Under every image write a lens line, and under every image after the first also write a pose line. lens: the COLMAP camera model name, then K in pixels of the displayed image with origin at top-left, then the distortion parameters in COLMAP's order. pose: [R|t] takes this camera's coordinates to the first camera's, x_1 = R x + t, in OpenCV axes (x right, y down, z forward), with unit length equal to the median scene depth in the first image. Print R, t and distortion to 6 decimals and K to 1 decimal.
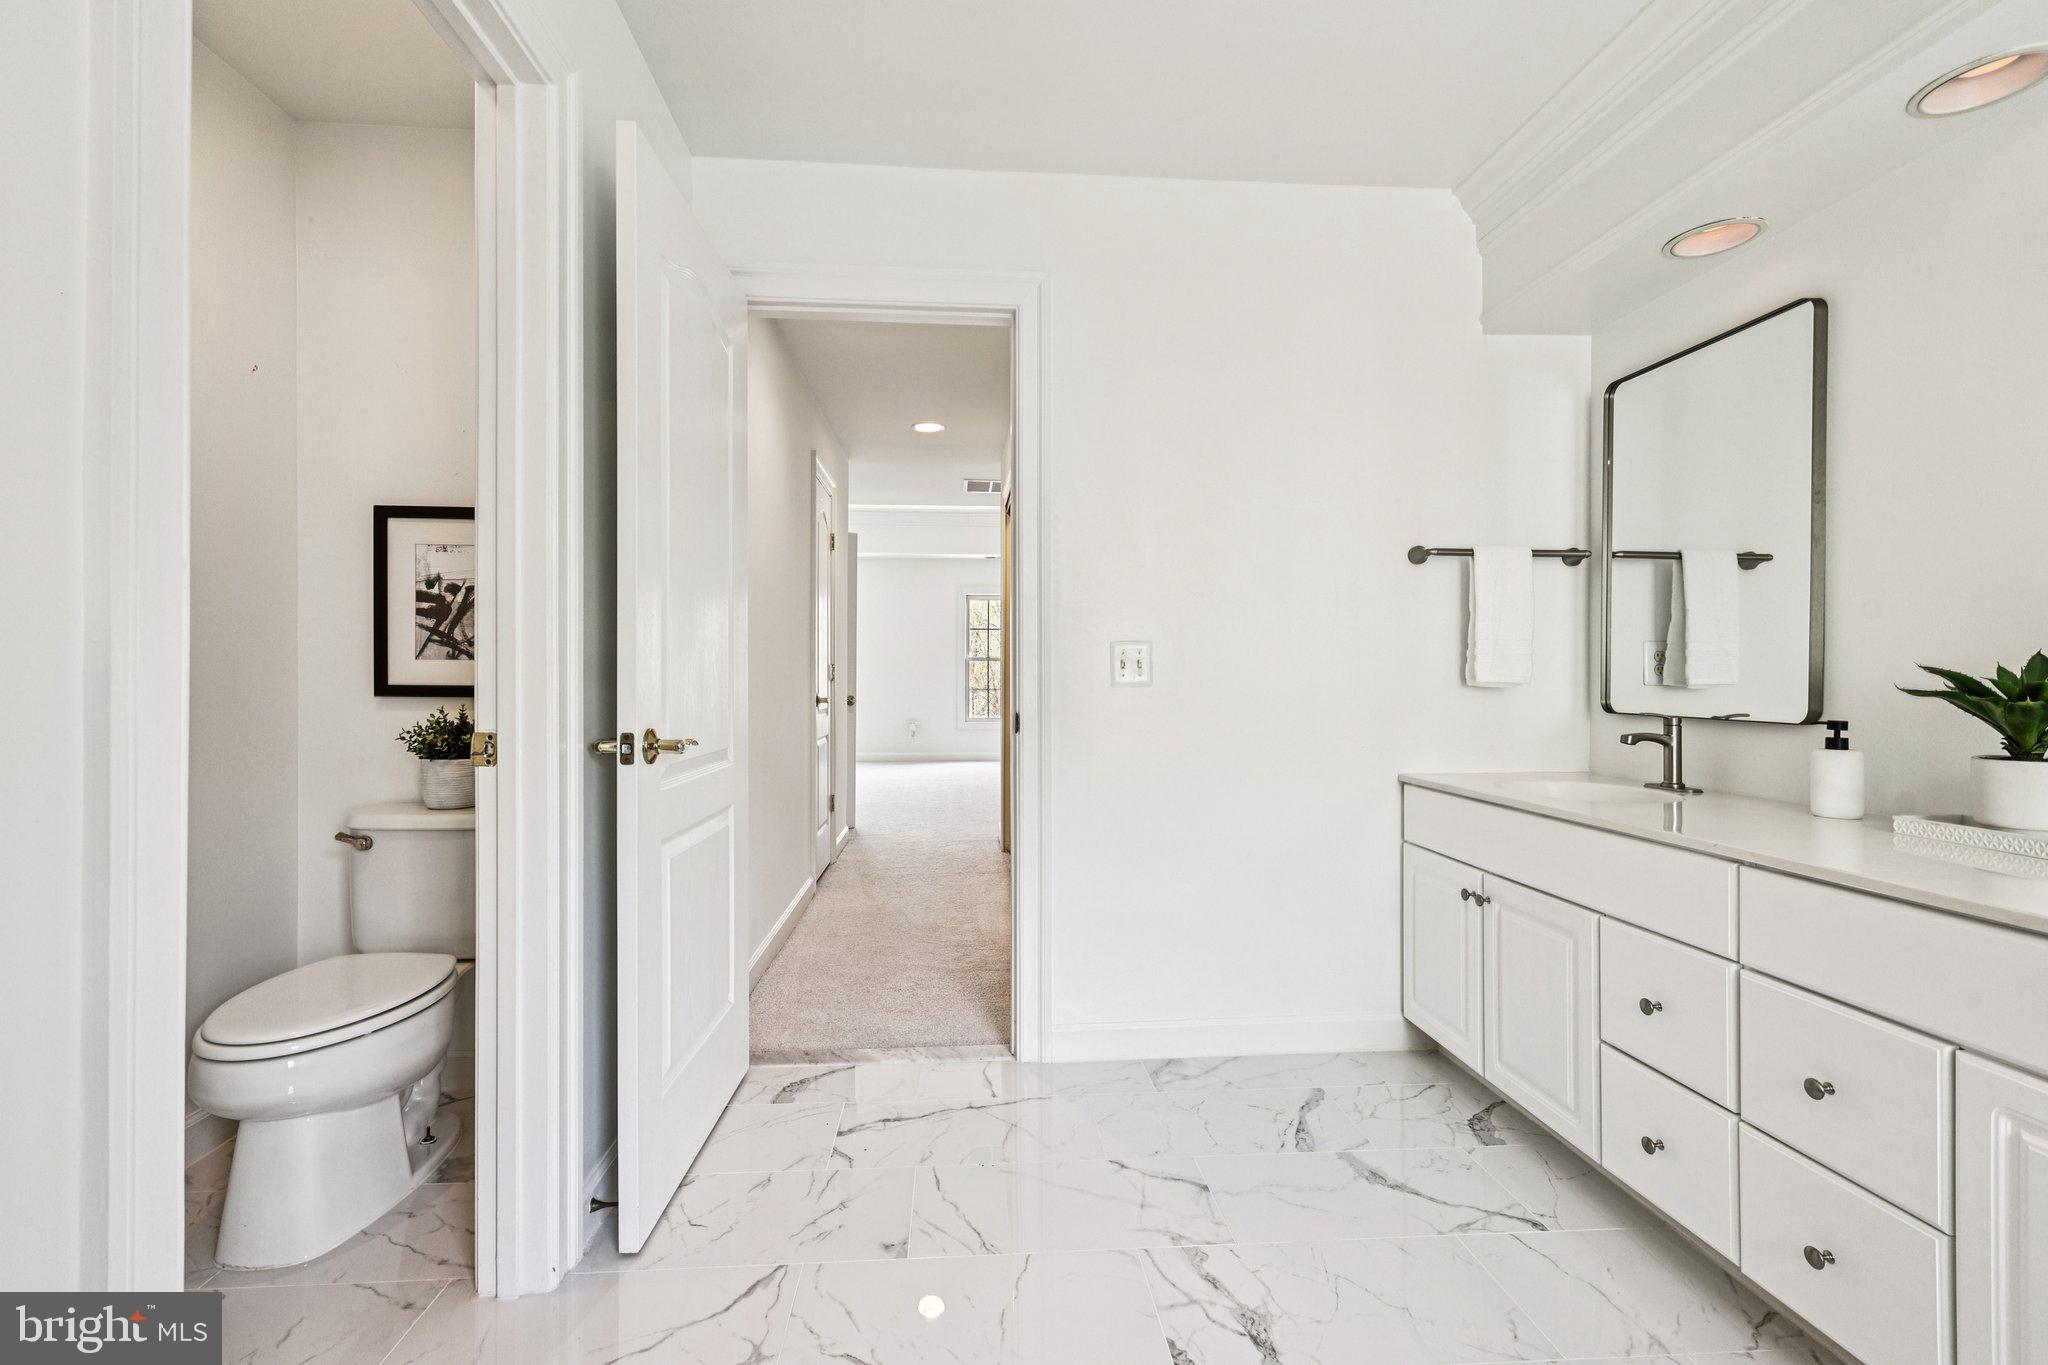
lens RADIAL K [[894.0, 0, 1020.6], [0, 894.0, 677.6], [0, 0, 1]] dist [0.004640, 0.000219]
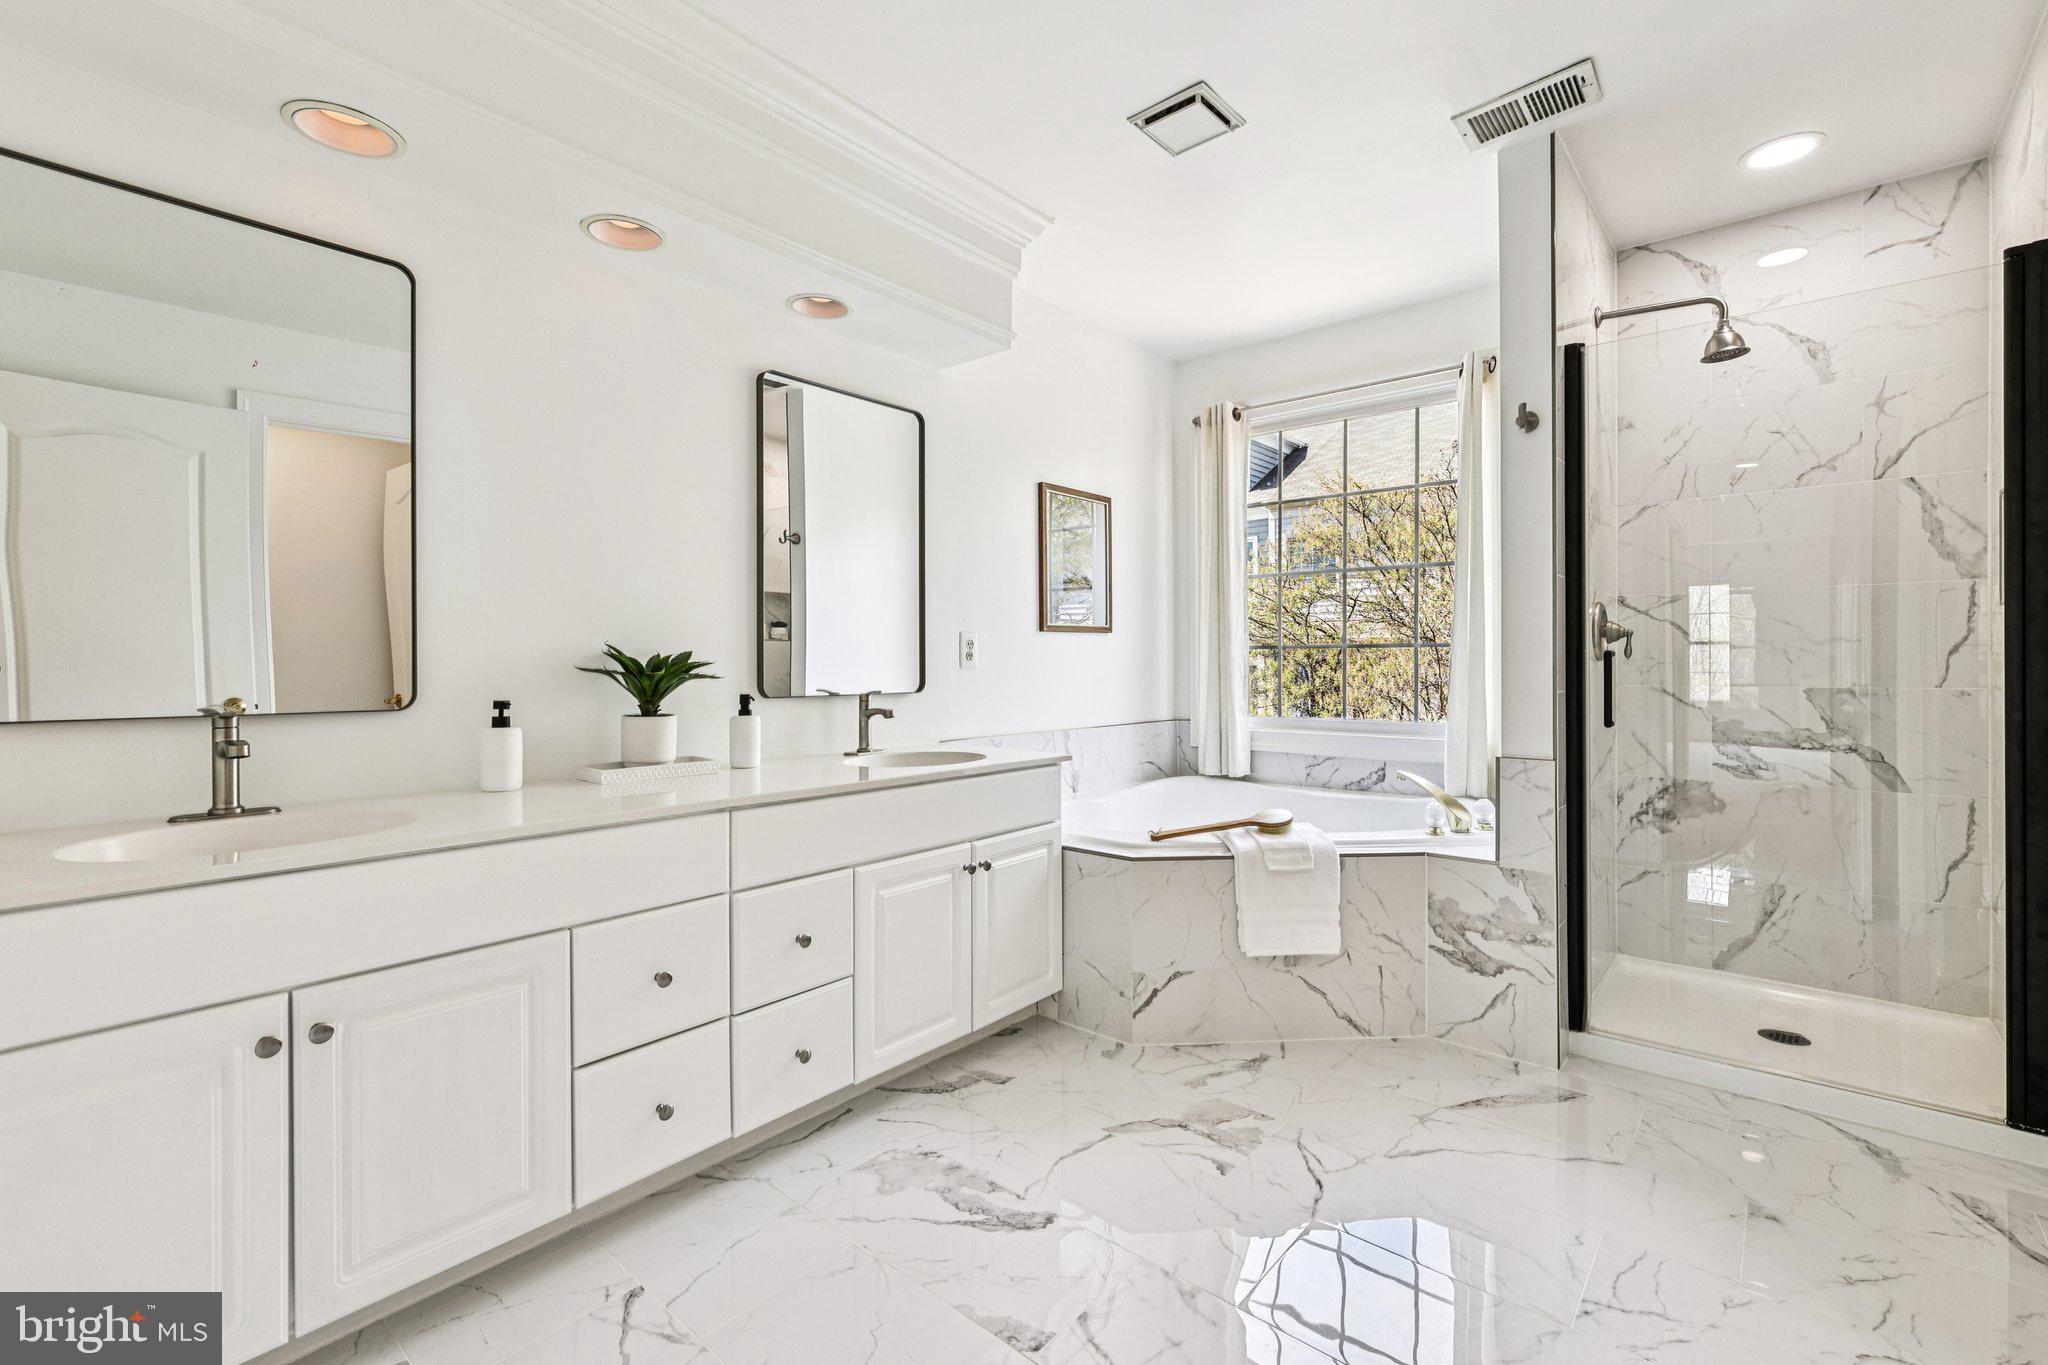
lens RADIAL K [[870.3, 0, 1026.2], [0, 870.3, 667.1], [0, 0, 1]] dist [0.007279, 0.000113]
pose [[-0.703369, -0.003141, 0.710818, -0.224742], [0.003332, 0.999965, 0.007716, 0.001460], [-0.710817, 0.007795, -0.703334, 1.039799]]
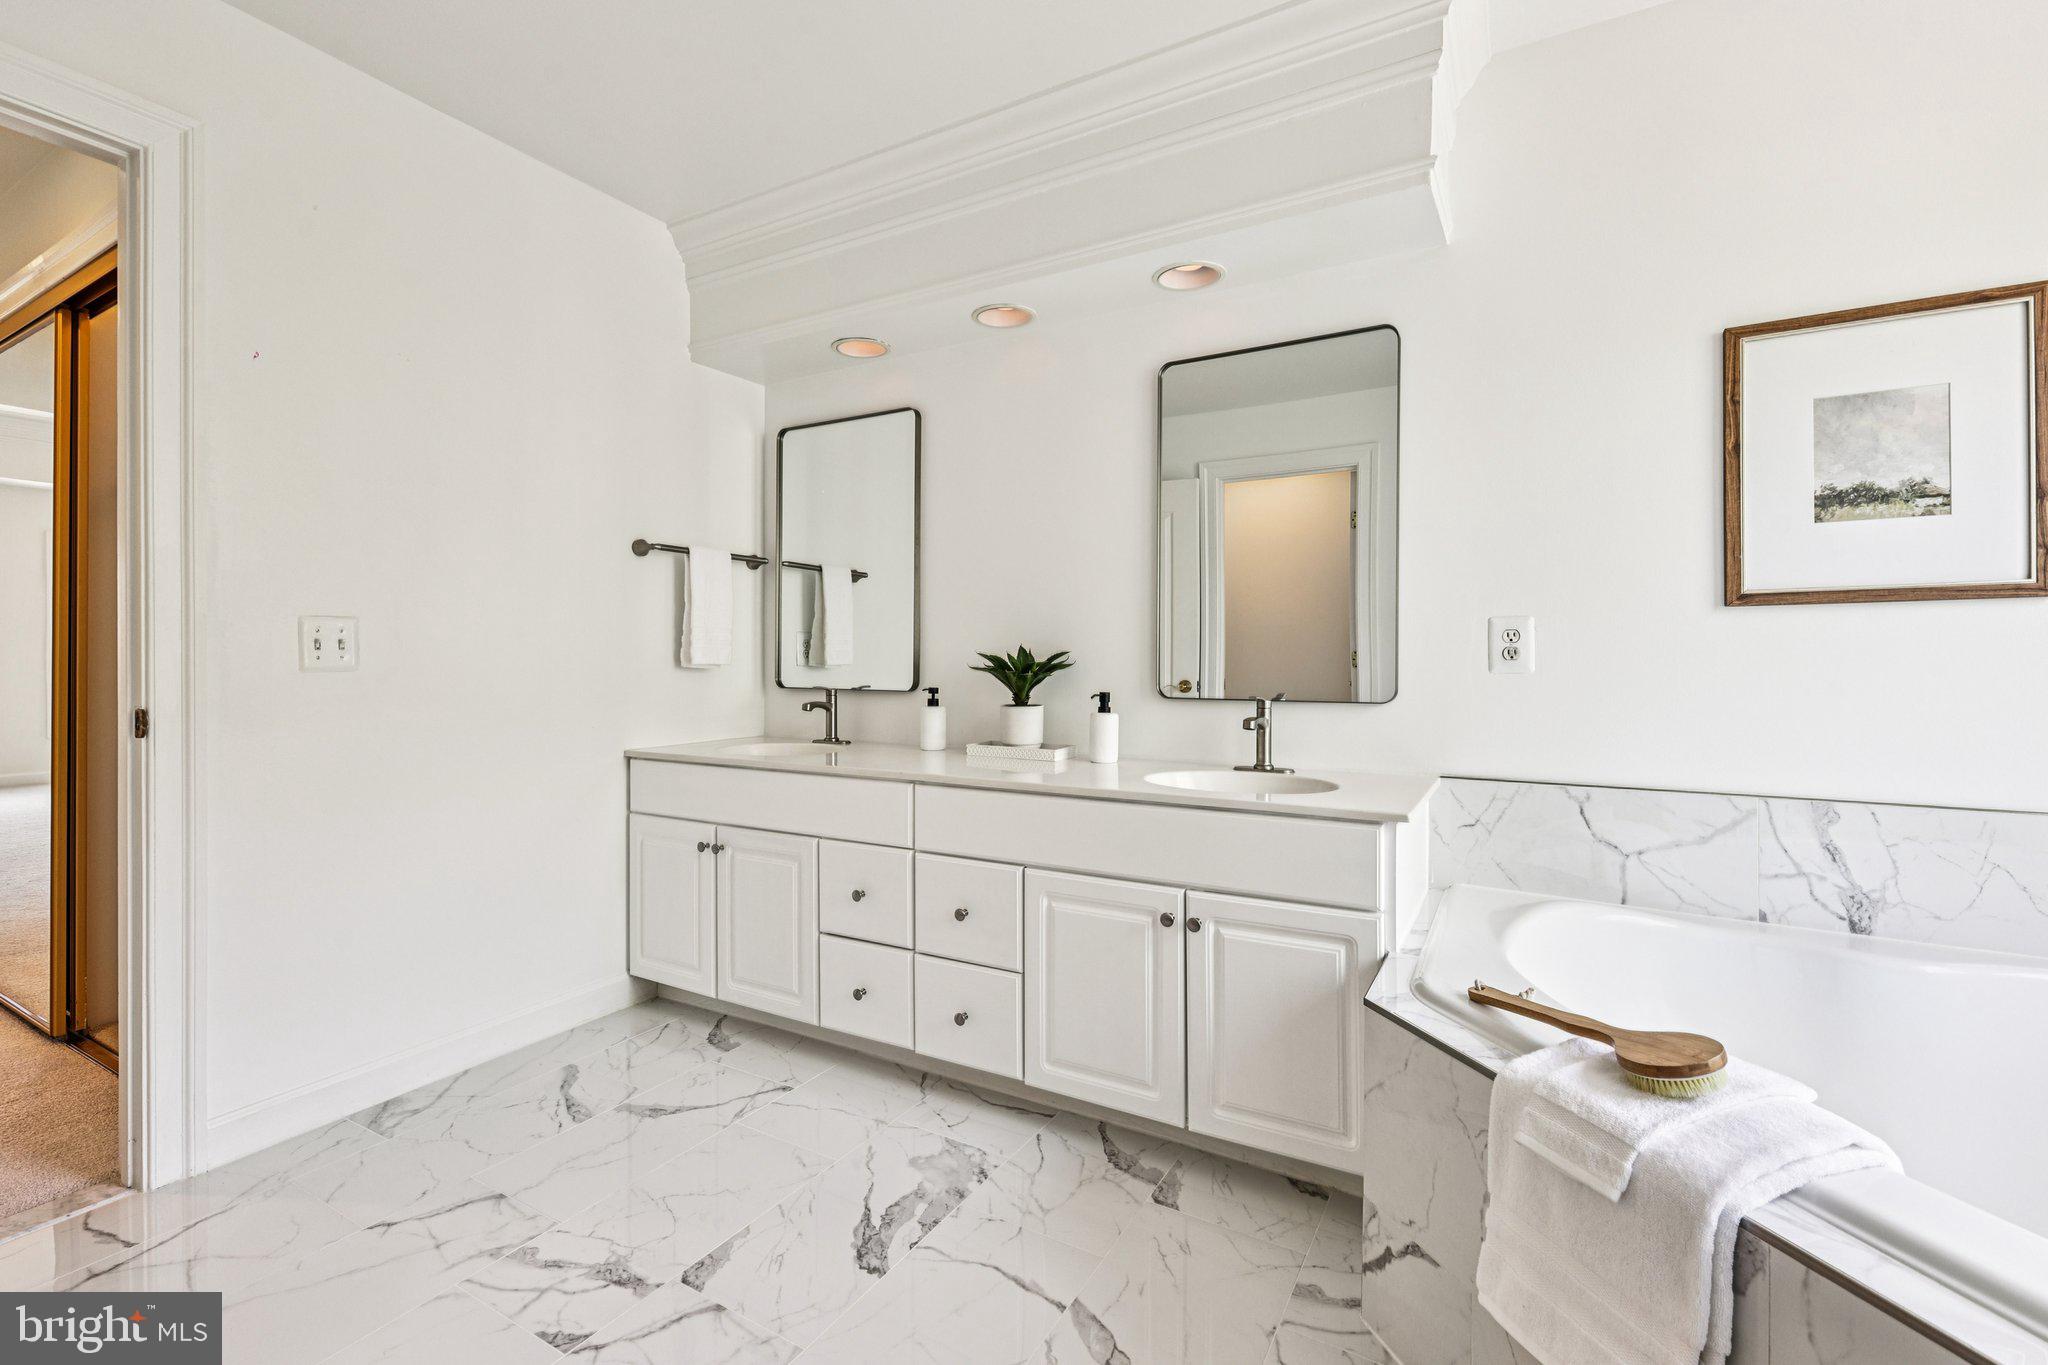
lens RADIAL K [[888.8, 0, 1029.3], [0, 888.8, 660.8], [0, 0, 1]] dist [0.001959, 0.000023]
pose [[0.556365, -0.001685, 0.830936, -0.222001], [0.001373, 0.999998, 0.001109, 0.000199], [-0.830937, 0.000524, 0.556366, 0.005373]]
